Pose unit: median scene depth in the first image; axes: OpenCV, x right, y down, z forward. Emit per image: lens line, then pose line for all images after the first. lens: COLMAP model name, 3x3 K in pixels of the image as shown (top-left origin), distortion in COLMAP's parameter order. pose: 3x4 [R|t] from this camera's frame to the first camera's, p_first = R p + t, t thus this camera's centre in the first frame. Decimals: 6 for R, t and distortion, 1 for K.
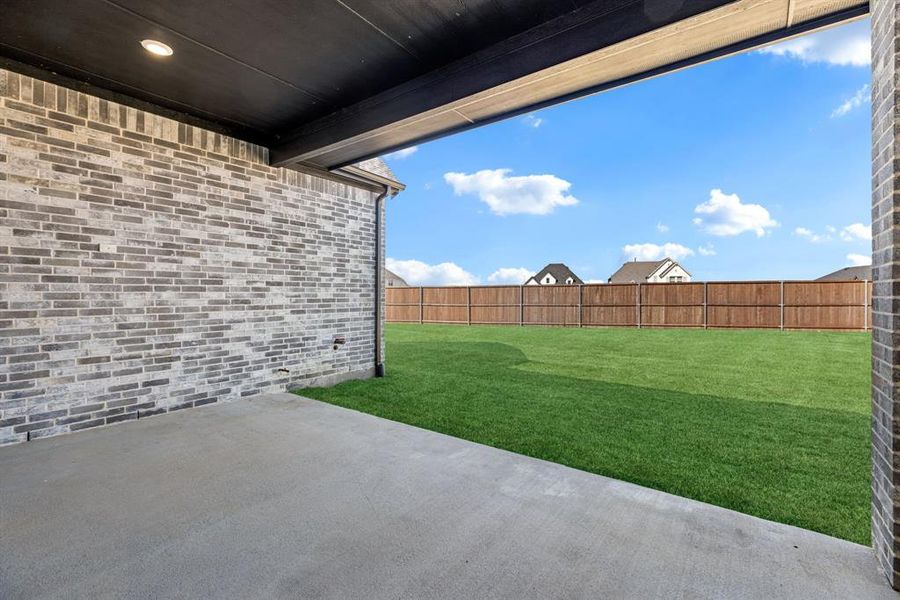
lens RADIAL K [[399.9, 0, 450.7], [0, 399.9, 296.1], [0, 0, 1]] dist [0.005589, -0.000612]
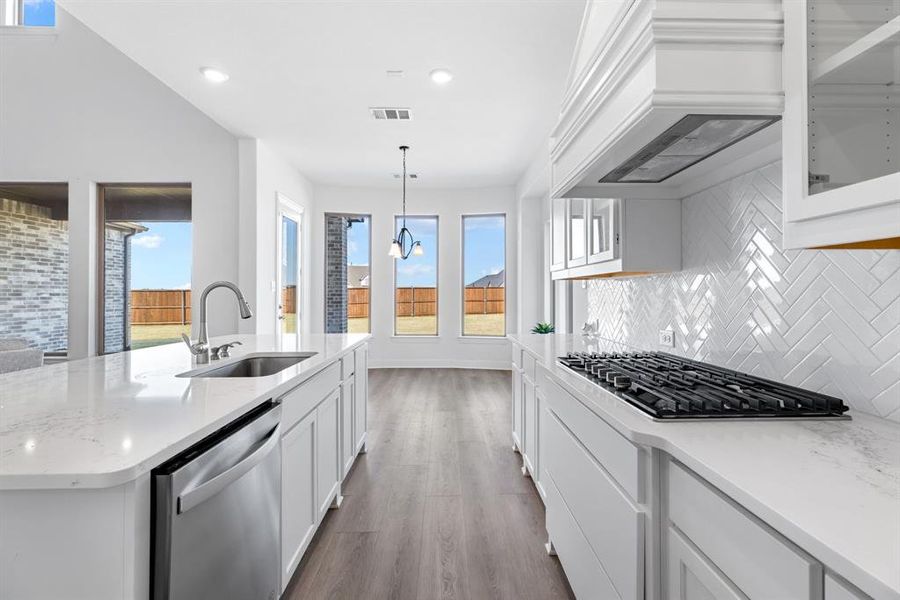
lens RADIAL K [[399.9, 0, 454.2], [0, 399.9, 292.1], [0, 0, 1]] dist [0.005589, -0.000612]
pose [[0.787273, -0.001108, 0.616603, -0.188139], [0.007115, 0.999948, -0.007287, -0.018372], [-0.616563, 0.010124, 0.787240, -1.248388]]
